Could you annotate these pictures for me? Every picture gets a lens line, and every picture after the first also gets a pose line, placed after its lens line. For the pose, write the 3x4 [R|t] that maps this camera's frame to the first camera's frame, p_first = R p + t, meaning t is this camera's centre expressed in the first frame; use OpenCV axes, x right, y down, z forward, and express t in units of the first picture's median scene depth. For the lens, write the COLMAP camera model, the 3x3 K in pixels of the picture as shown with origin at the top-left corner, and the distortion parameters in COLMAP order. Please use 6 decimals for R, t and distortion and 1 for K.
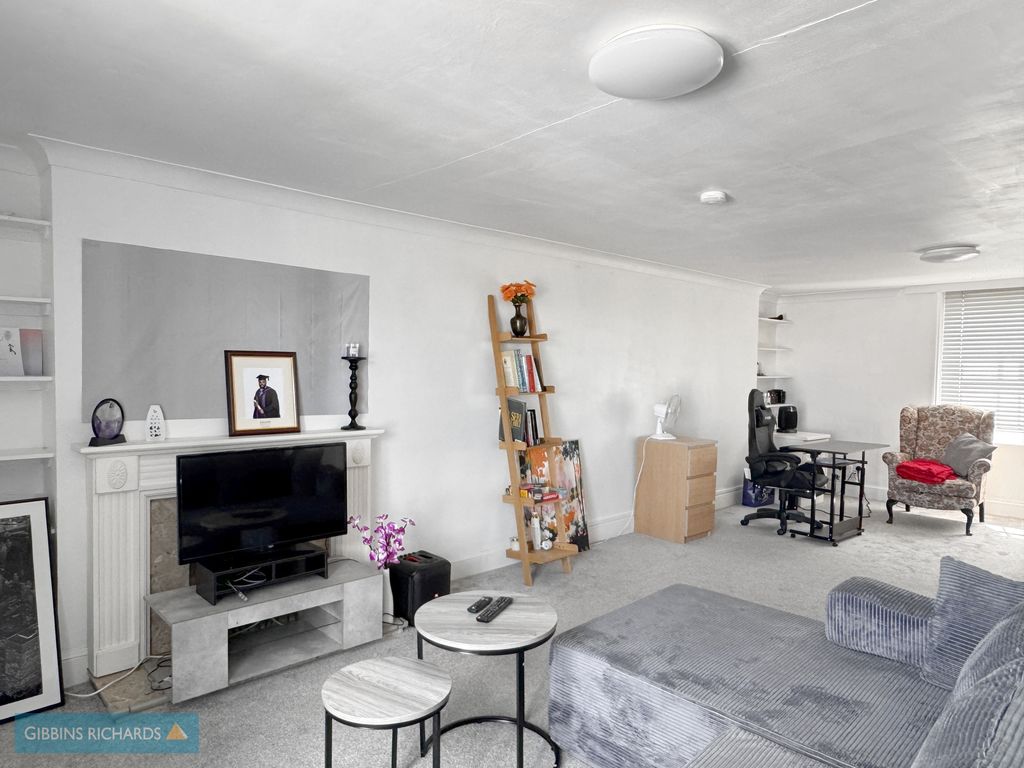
lens RADIAL K [[650.7, 0, 512.0], [0, 650.7, 384.0], [0, 0, 1]] dist [0.002889, 0.002844]
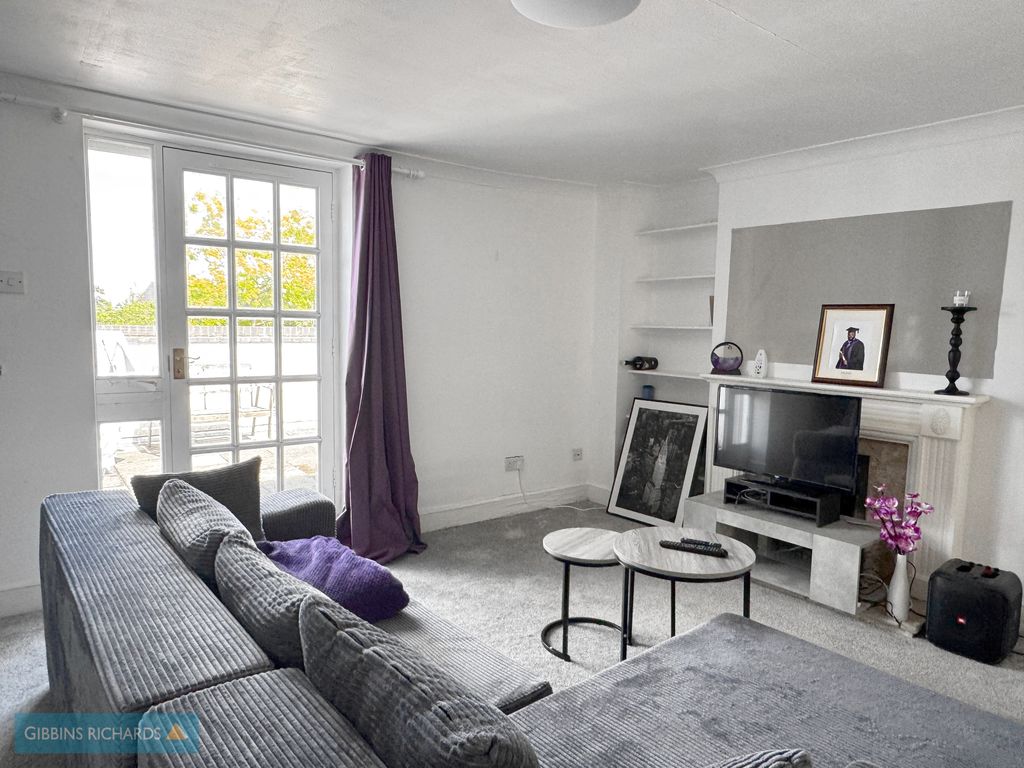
lens RADIAL K [[650.7, 0, 512.0], [0, 650.7, 384.0], [0, 0, 1]] dist [0.002889, 0.002844]
pose [[-0.087295, 0.079202, -0.993029, 0.694850], [-0.050109, 0.995223, 0.083782, 0.016122], [0.994921, 0.057074, -0.082910, 0.563577]]
